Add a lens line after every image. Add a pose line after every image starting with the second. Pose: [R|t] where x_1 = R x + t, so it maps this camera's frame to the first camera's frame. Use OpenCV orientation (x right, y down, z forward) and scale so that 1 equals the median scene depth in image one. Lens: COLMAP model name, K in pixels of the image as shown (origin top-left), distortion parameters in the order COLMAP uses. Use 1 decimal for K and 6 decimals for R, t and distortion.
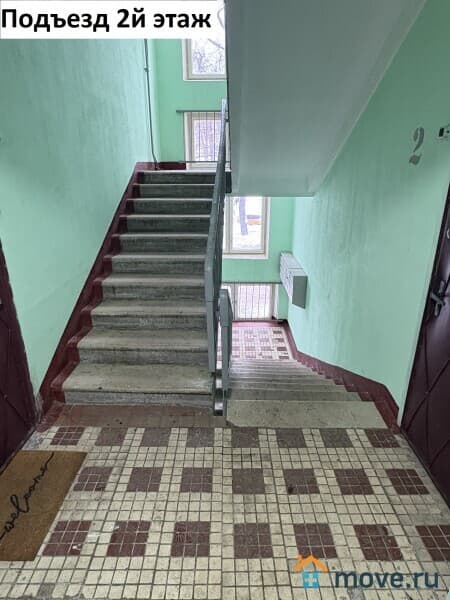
lens RADIAL K [[363.7, 0, 224.7], [0, 363.7, 299.9], [0, 0, 1]] dist [-0.001621, 0.000770]
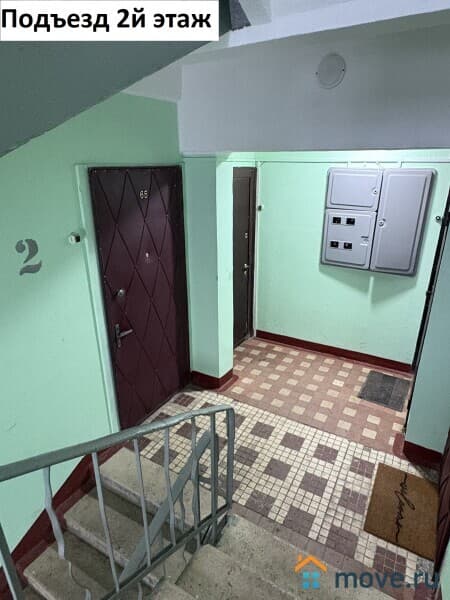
lens RADIAL K [[363.7, 0, 225.1], [0, 363.7, 300.1], [0, 0, 1]] dist [-0.001621, 0.000770]
pose [[-0.872948, -0.169445, 0.457438, -0.433388], [0.172205, 0.770317, 0.613969, -0.918447], [-0.456406, 0.614736, -0.643267, 1.596359]]
